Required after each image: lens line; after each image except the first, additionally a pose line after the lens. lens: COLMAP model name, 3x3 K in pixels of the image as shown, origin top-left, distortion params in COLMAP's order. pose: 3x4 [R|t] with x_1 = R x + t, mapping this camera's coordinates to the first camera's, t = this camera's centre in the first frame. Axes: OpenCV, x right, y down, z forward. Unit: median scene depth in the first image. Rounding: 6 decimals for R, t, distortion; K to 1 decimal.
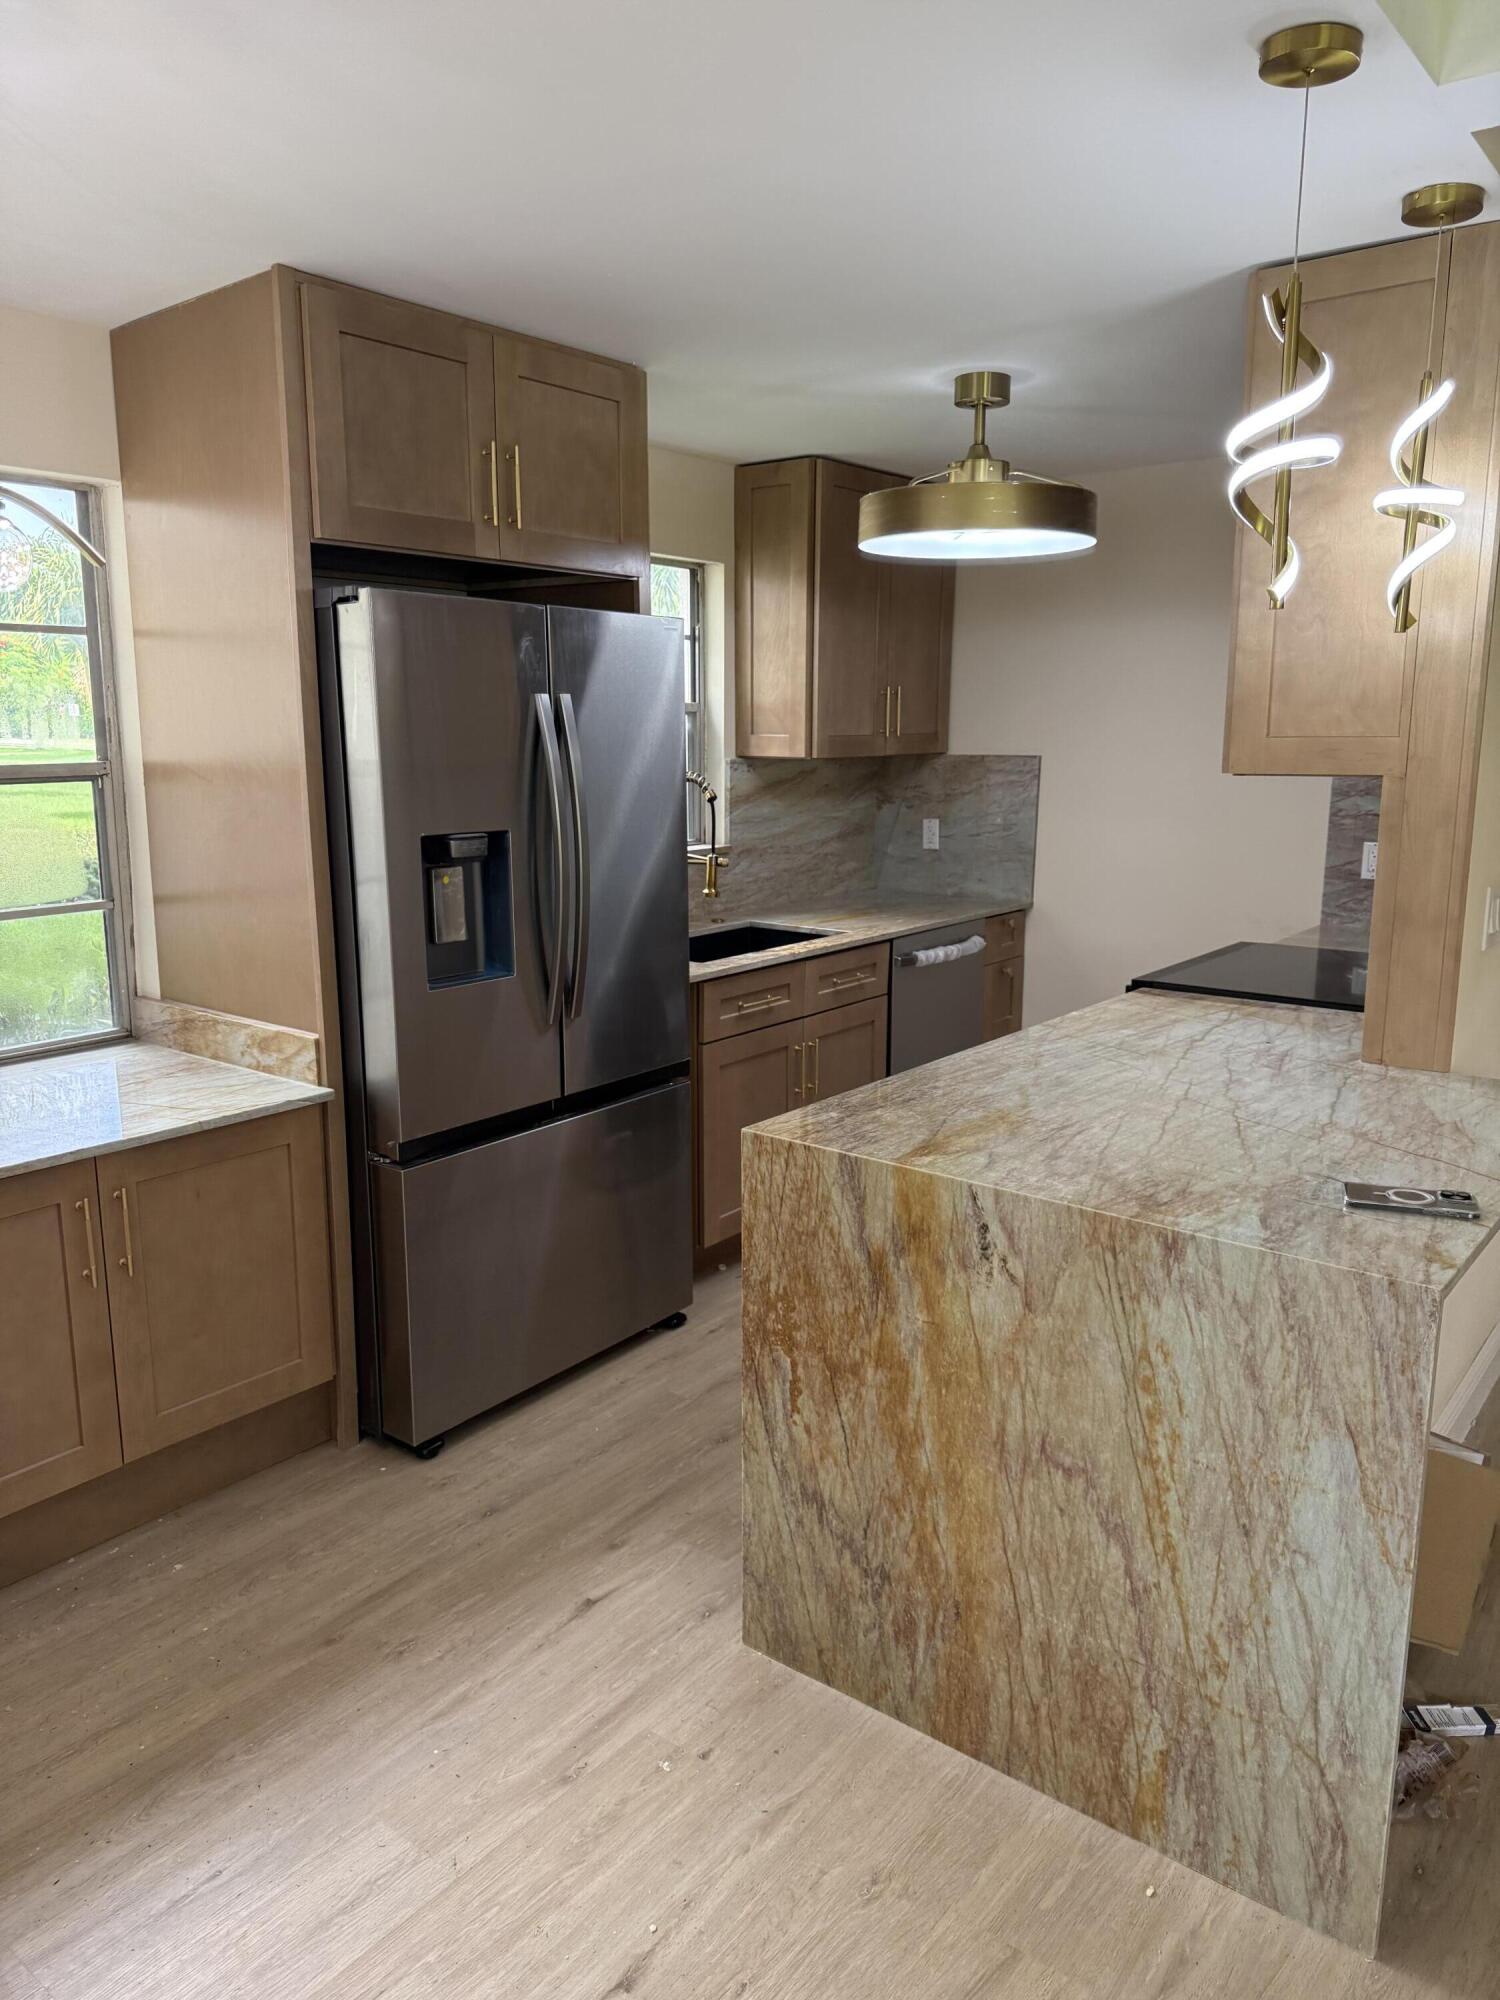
lens RADIAL K [[1409.4, 0, 752.0], [0, 1409.4, 1008.4], [0, 0, 1]] dist [0.020640, -0.031568]
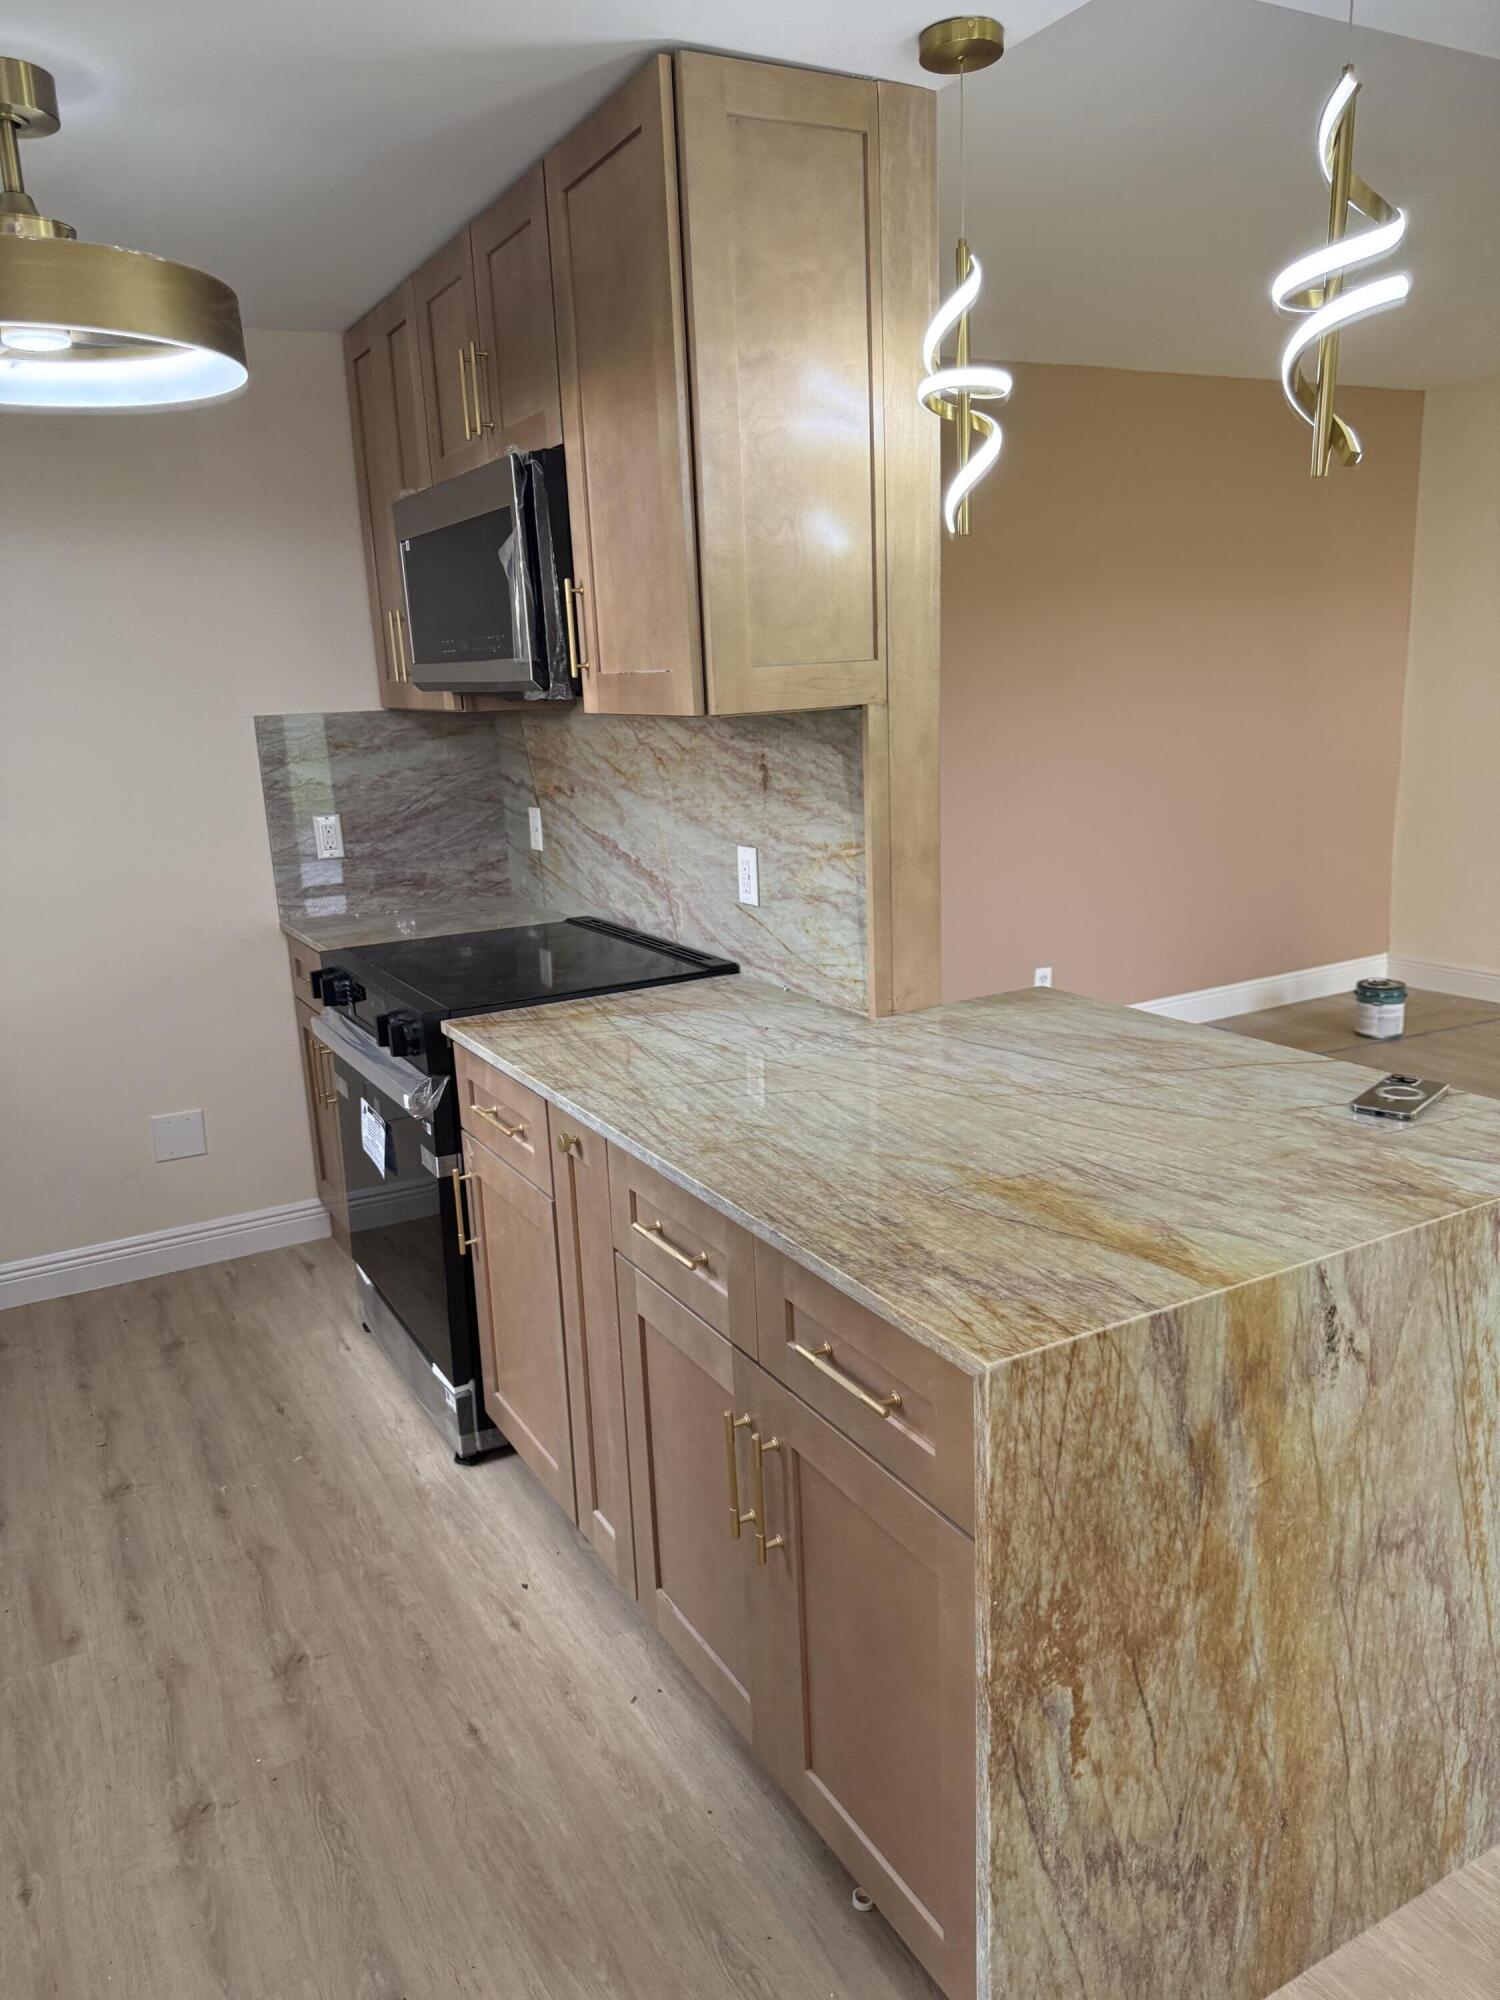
lens RADIAL K [[1367.9, 0, 750.0], [0, 1367.9, 1000.0], [0, 0, 1]] dist [-0.024454, 0.000812]
pose [[0.397464, -0.222601, 0.890208, -0.441891], [0.221320, 0.964745, 0.142424, -0.133699], [-0.890528, 0.140413, 0.432718, 0.778375]]
